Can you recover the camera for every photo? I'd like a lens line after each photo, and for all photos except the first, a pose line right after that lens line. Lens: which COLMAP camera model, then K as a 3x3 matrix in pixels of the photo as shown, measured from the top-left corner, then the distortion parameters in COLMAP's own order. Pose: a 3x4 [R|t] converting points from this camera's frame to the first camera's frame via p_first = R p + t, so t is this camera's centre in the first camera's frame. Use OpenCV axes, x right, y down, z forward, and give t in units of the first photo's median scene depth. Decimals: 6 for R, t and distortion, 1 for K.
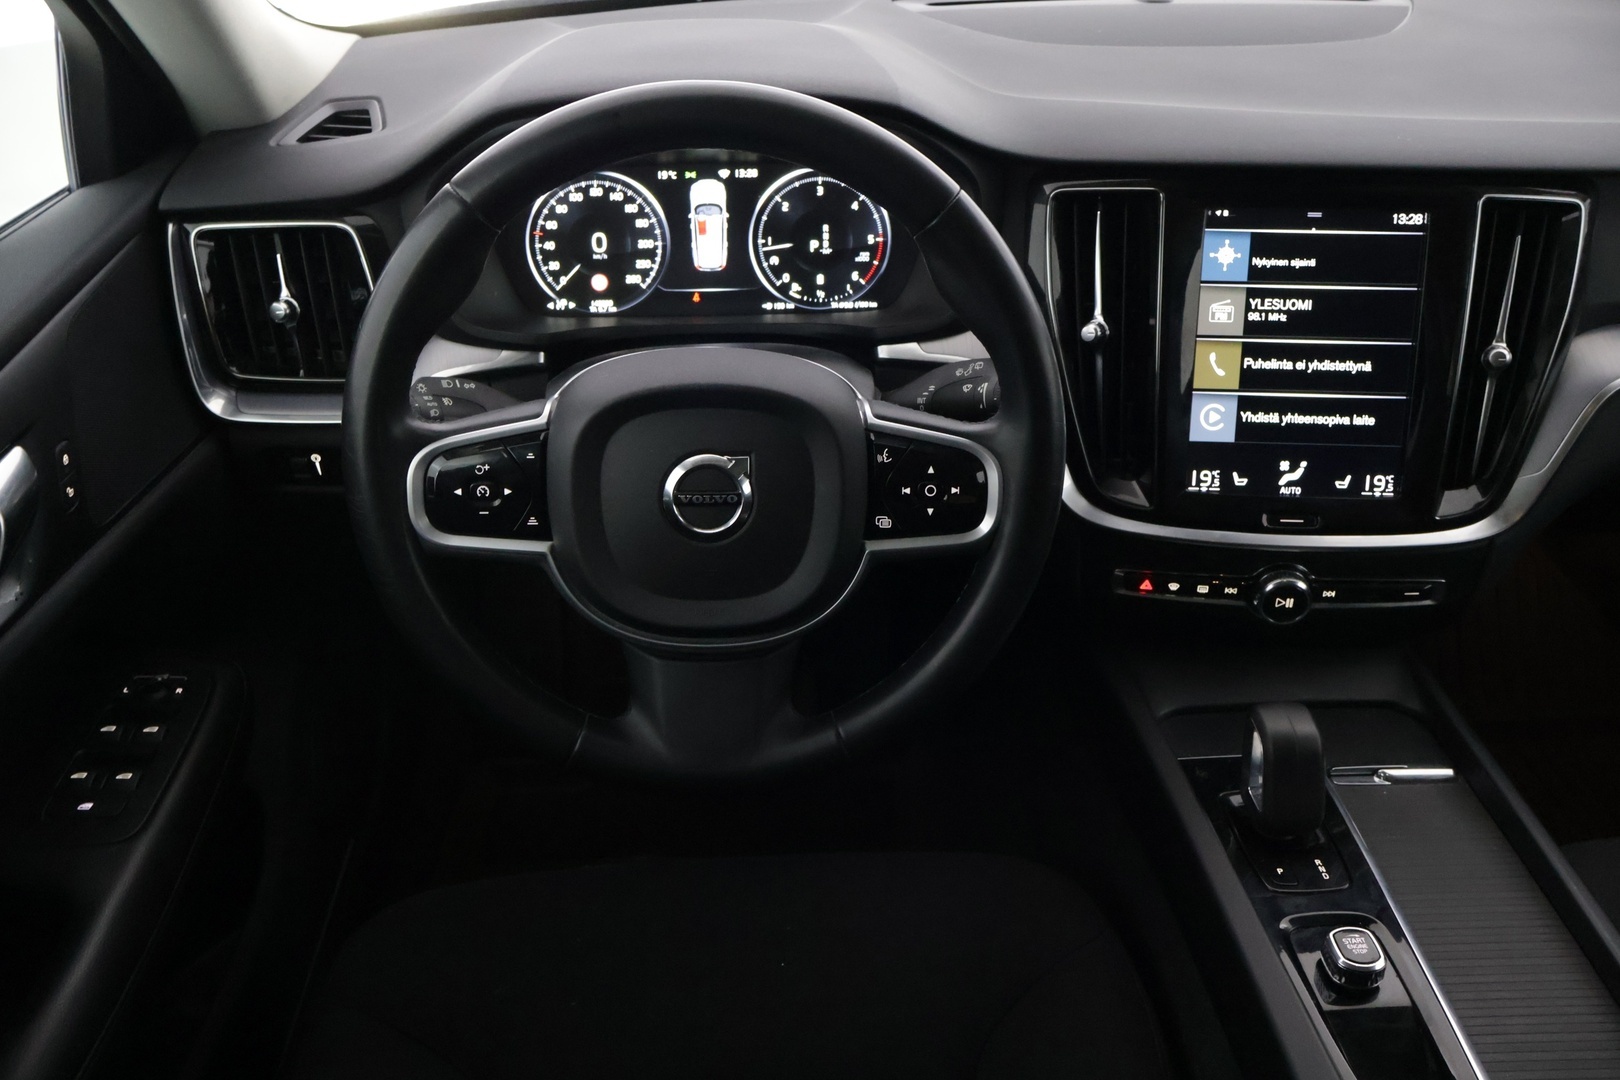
lens RADIAL K [[1322.9, 0, 810.0], [0, 1322.9, 540.0], [0, 0, 1]] dist [-0.010270, -0.001884]
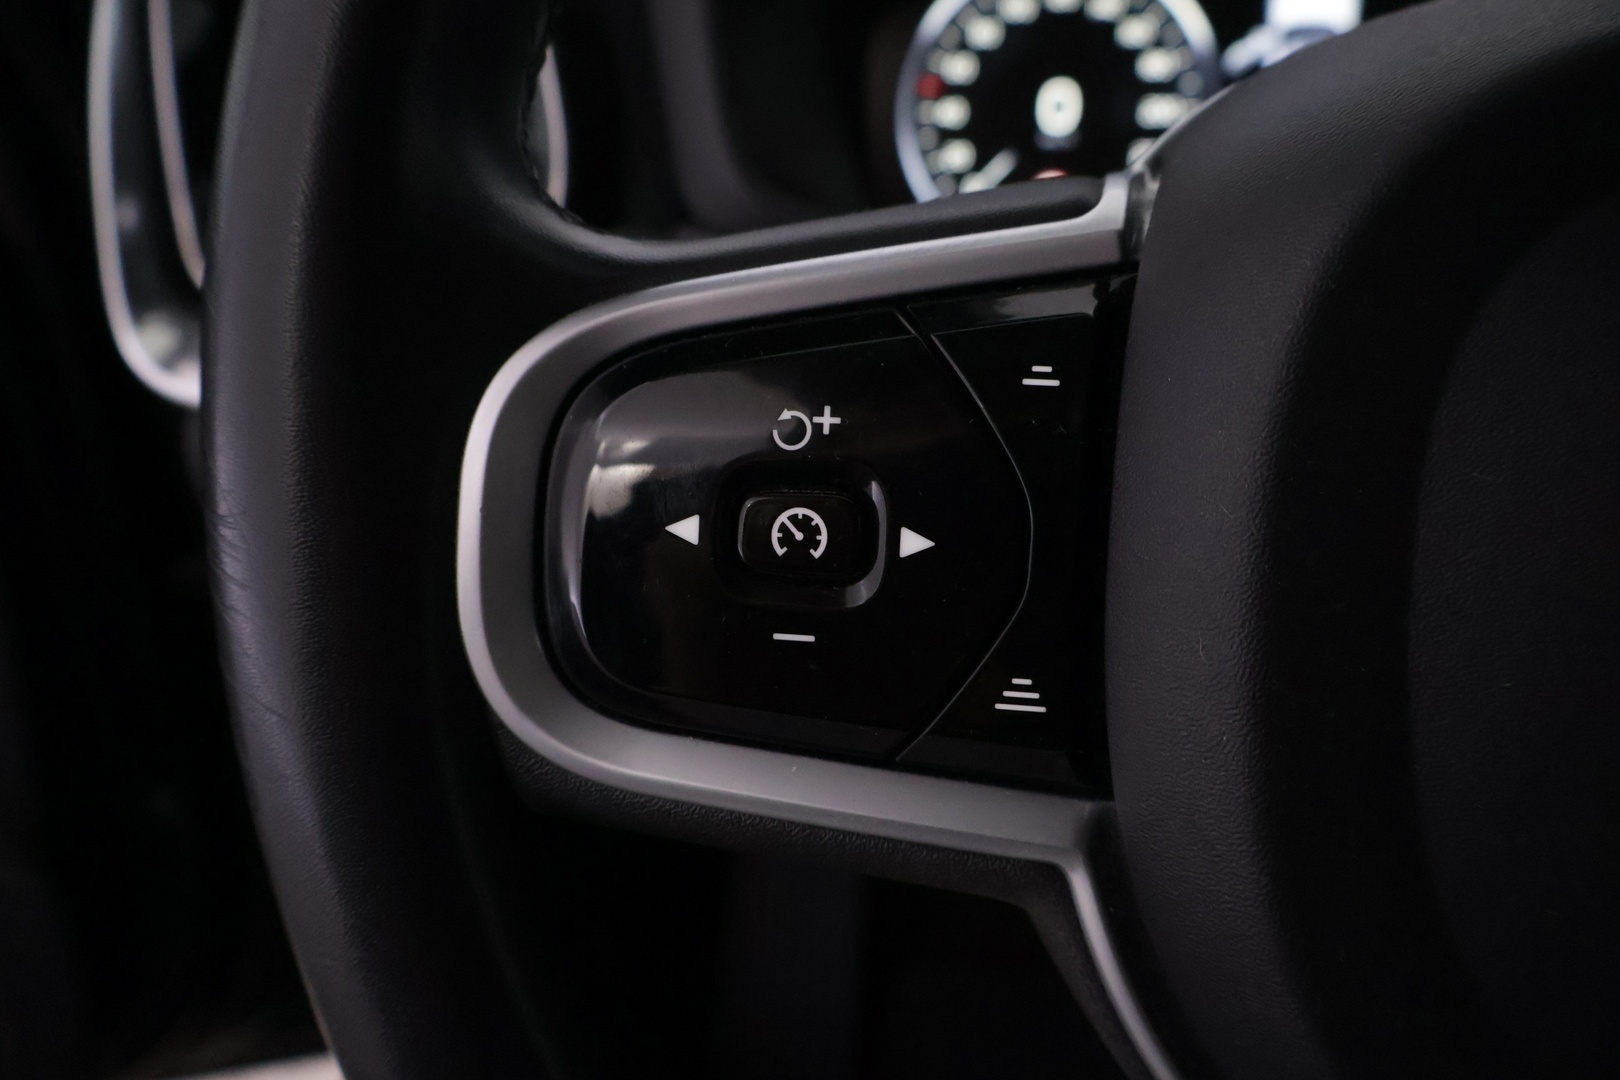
lens RADIAL K [[1322.9, 0, 810.0], [0, 1322.9, 540.0], [0, 0, 1]] dist [-0.010270, -0.001884]
pose [[0.978251, 0.051812, -0.200847, -0.145010], [-0.081957, 0.986059, -0.144812, -0.004313], [0.190544, 0.158123, 0.968860, 0.568487]]
